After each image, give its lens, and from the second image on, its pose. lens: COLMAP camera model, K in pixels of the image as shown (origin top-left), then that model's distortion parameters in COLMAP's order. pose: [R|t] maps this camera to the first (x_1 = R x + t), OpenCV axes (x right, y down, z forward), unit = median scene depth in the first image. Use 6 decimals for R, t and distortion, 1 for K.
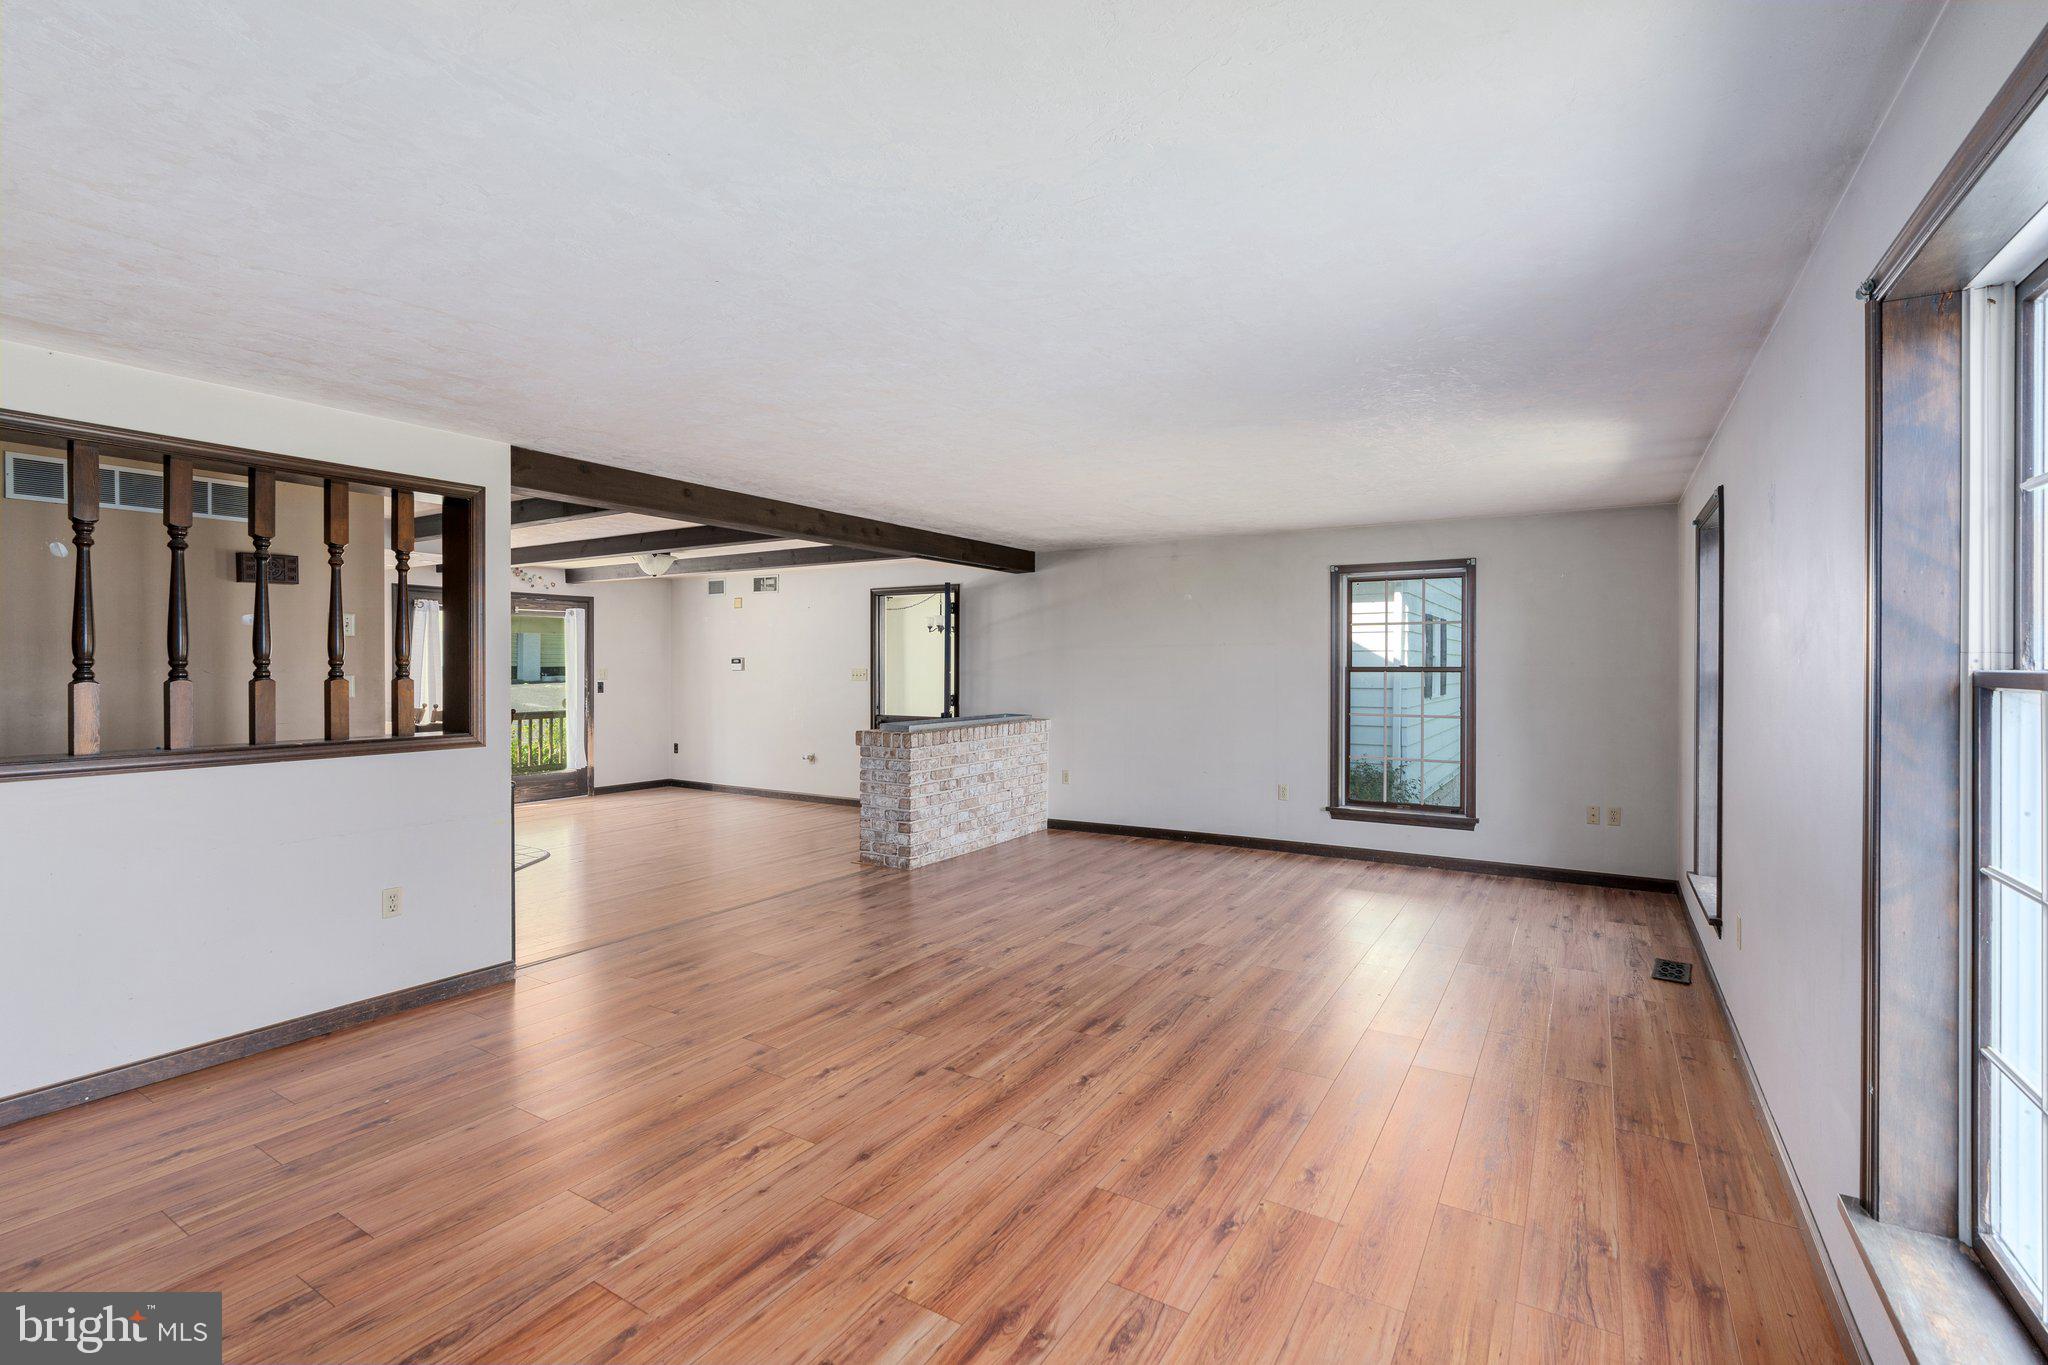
lens RADIAL K [[927.8, 0, 1029.0], [0, 927.8, 667.3], [0, 0, 1]] dist [-0.009345, 0.004108]
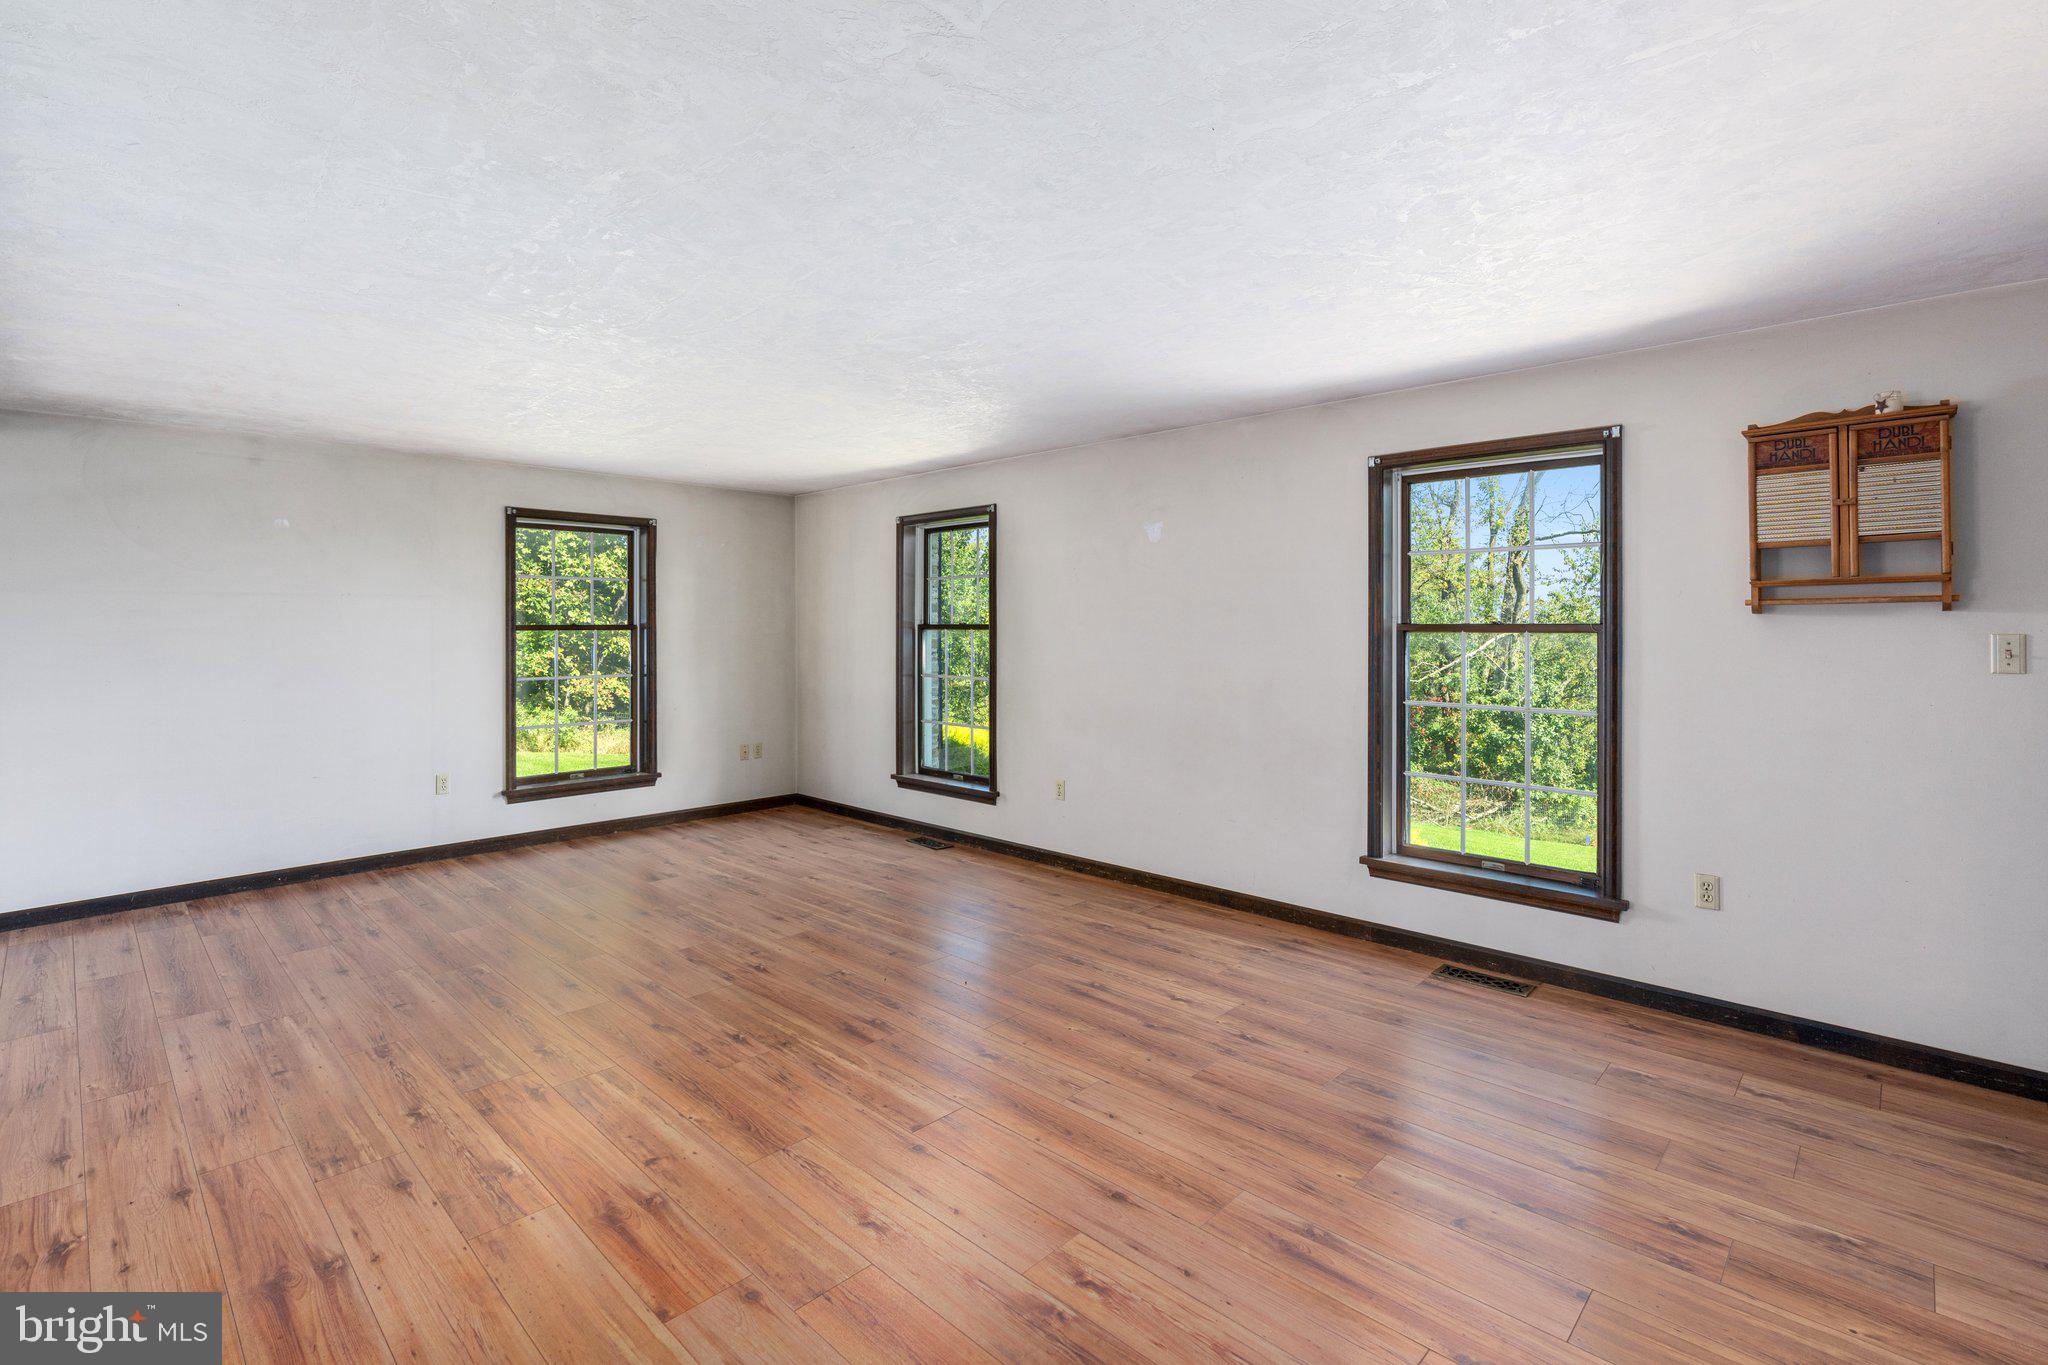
lens RADIAL K [[927.8, 0, 1011.6], [0, 927.8, 653.4], [0, 0, 1]] dist [-0.009345, 0.004108]
pose [[0.213146, -0.028754, 0.976597, -0.647448], [0.002688, 0.999580, 0.028844, 0.000479], [-0.977017, -0.003523, 0.213134, 0.579412]]
